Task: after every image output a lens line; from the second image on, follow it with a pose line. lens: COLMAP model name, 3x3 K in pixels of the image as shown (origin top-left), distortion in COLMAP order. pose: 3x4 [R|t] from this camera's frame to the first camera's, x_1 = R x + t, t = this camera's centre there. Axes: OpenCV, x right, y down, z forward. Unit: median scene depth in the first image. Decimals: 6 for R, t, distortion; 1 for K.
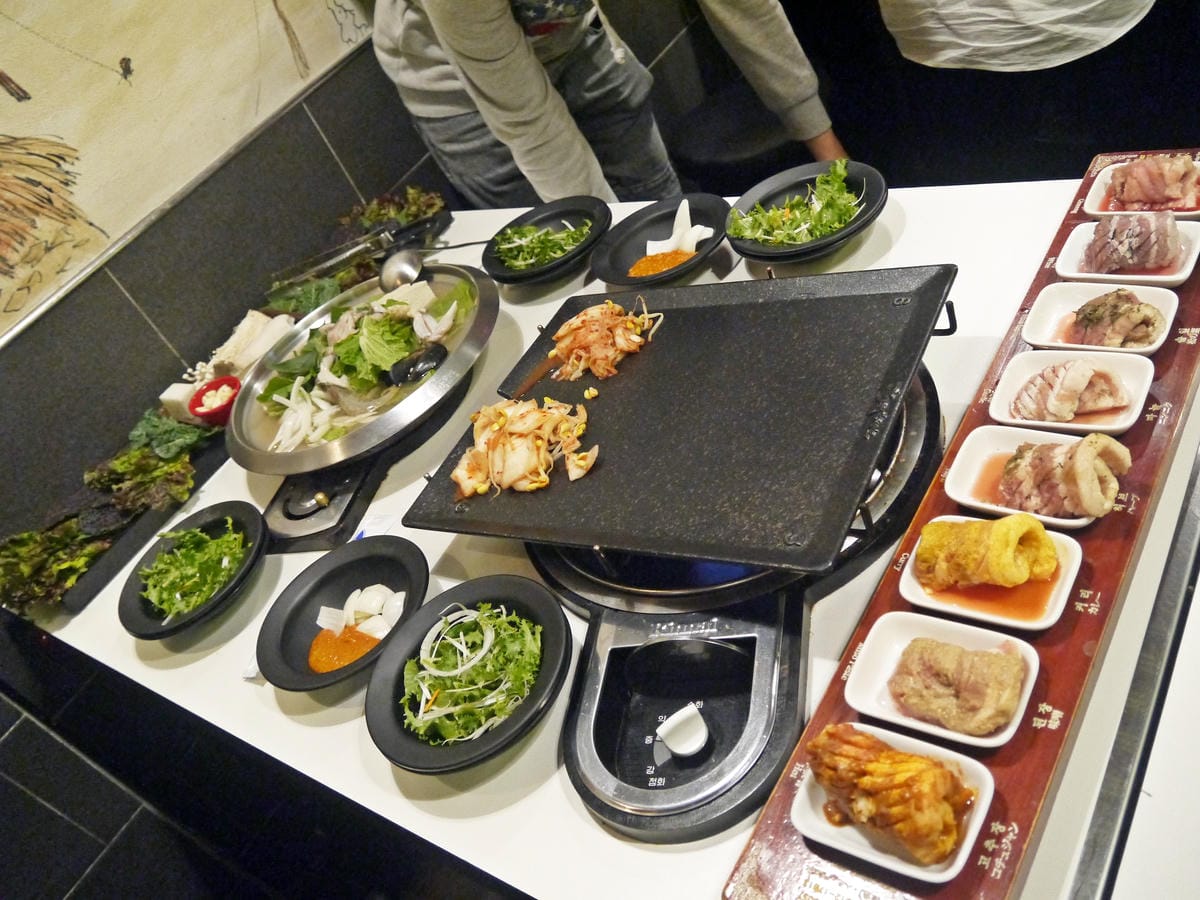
lens RADIAL K [[1181.6, 0, 600.0], [0, 1181.6, 450.0], [0, 0, 1]] dist [0.001079, 0.001893]
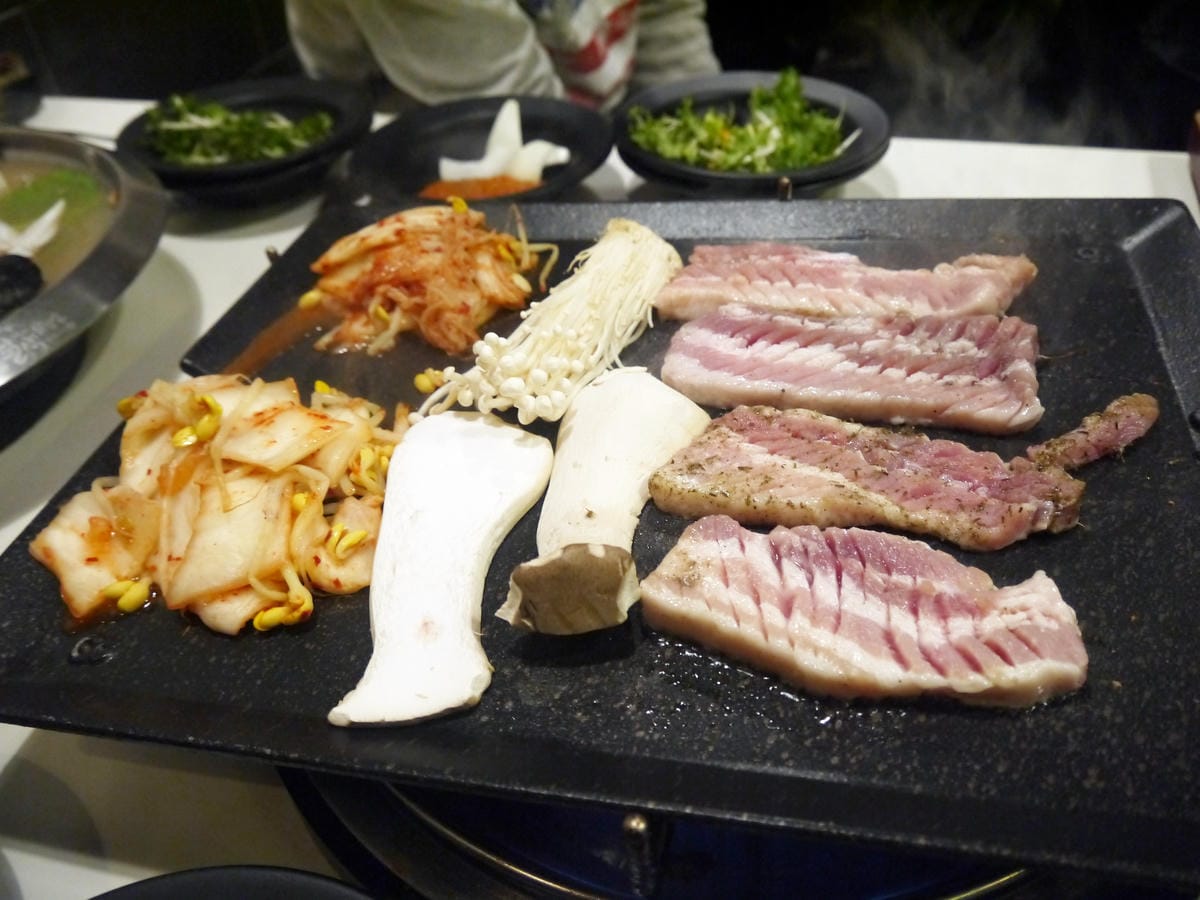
lens RADIAL K [[1181.6, 0, 600.0], [0, 1181.6, 450.0], [0, 0, 1]] dist [0.001079, 0.001893]
pose [[0.927005, 0.093531, 0.363199, -0.099077], [-0.063091, 0.993493, -0.094817, 0.012558], [-0.369704, 0.064981, 0.926875, 0.553913]]
